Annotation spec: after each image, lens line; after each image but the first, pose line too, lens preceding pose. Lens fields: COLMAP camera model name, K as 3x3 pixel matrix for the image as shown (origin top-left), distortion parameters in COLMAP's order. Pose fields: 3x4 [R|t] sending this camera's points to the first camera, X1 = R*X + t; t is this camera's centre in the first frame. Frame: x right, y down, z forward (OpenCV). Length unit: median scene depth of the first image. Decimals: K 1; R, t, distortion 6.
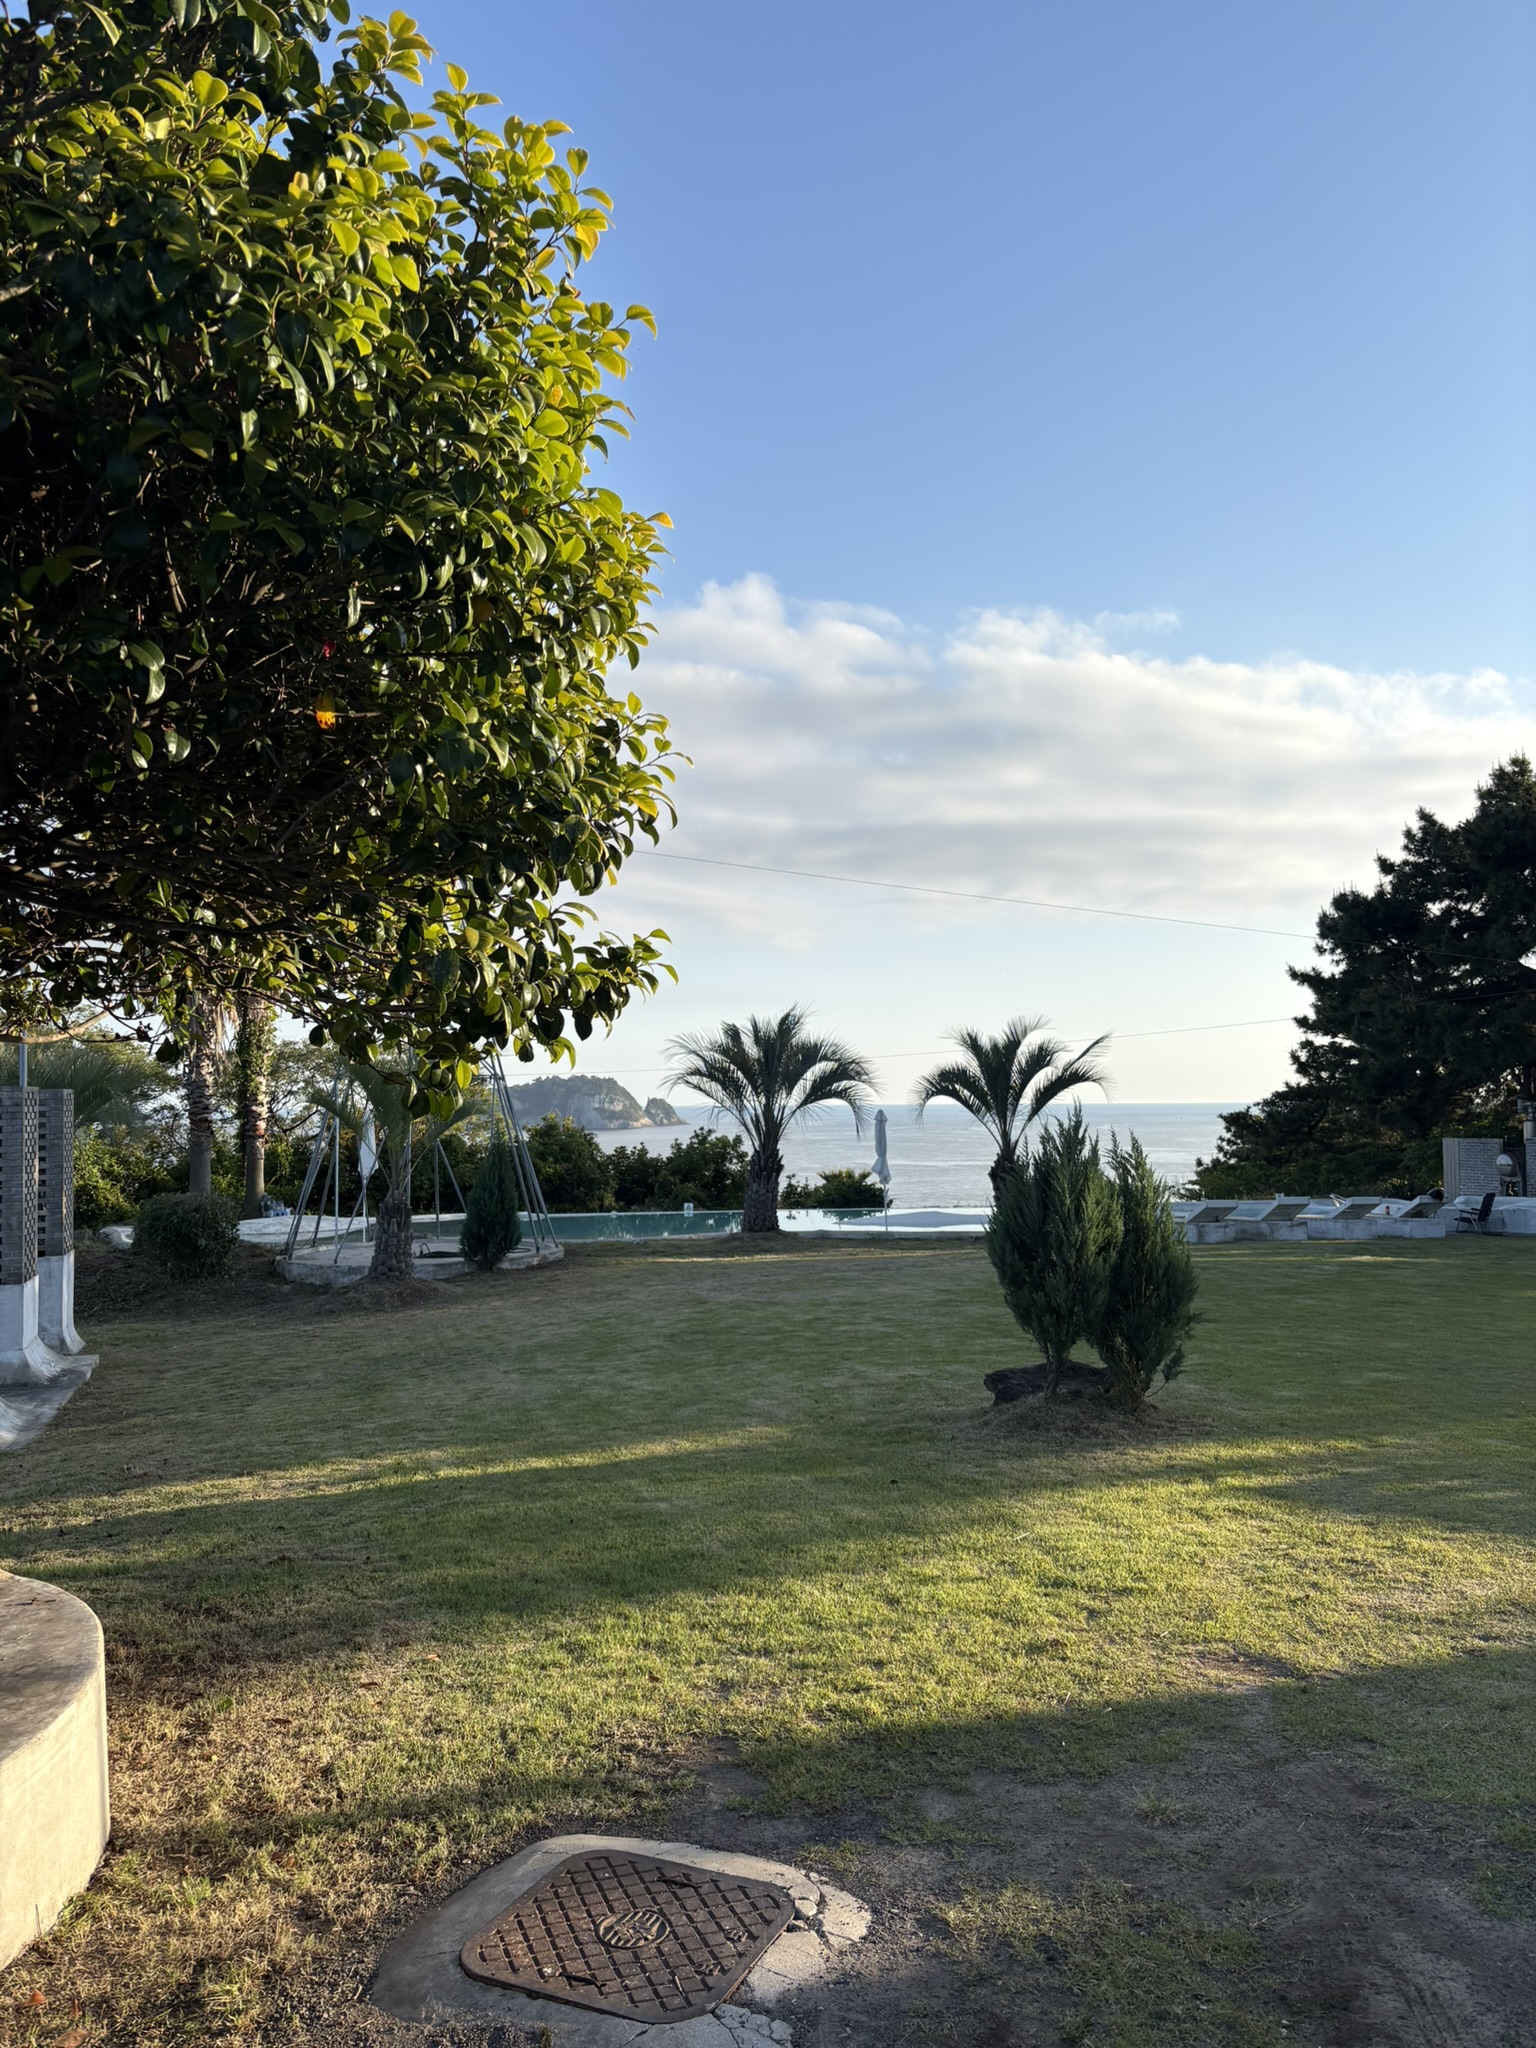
lens RADIAL K [[1549.2, 0, 757.2], [0, 1549.2, 1035.6], [0, 0, 1]] dist [0.042336, -0.067386]
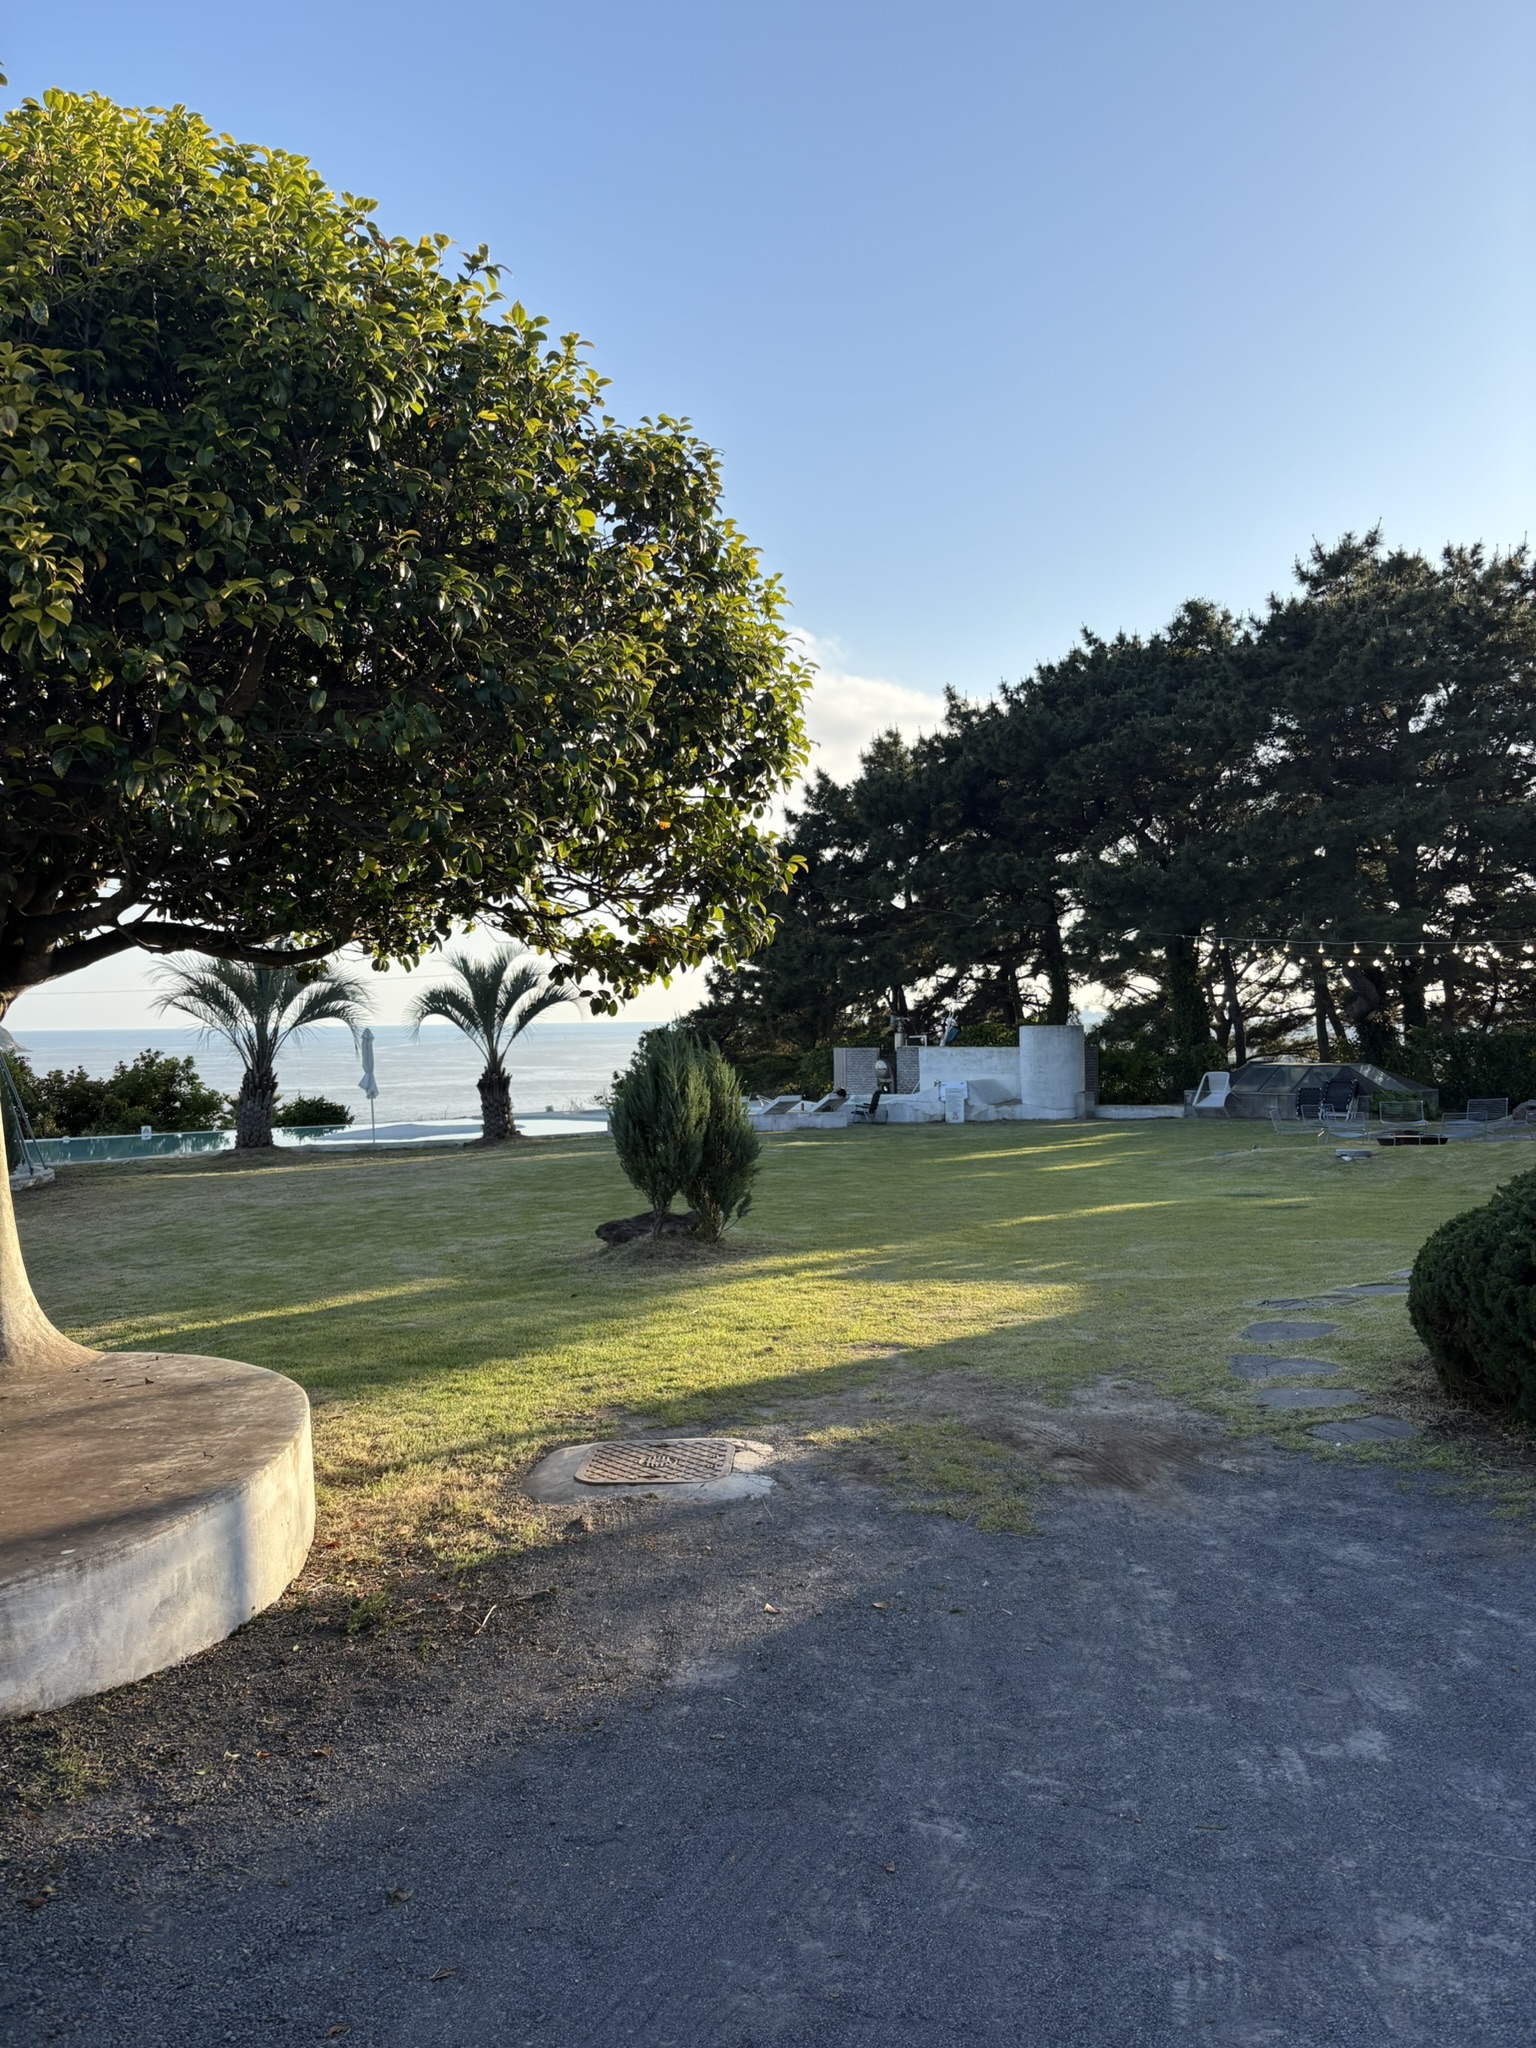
lens RADIAL K [[1549.2, 0, 771.3], [0, 1549.2, 1020.2], [0, 0, 1]] dist [0.042336, -0.067386]
pose [[0.920114, -0.007880, 0.391572, -0.087830], [-0.007962, 0.999215, 0.038817, -0.001504], [-0.391570, -0.038834, 0.919328, -0.092389]]
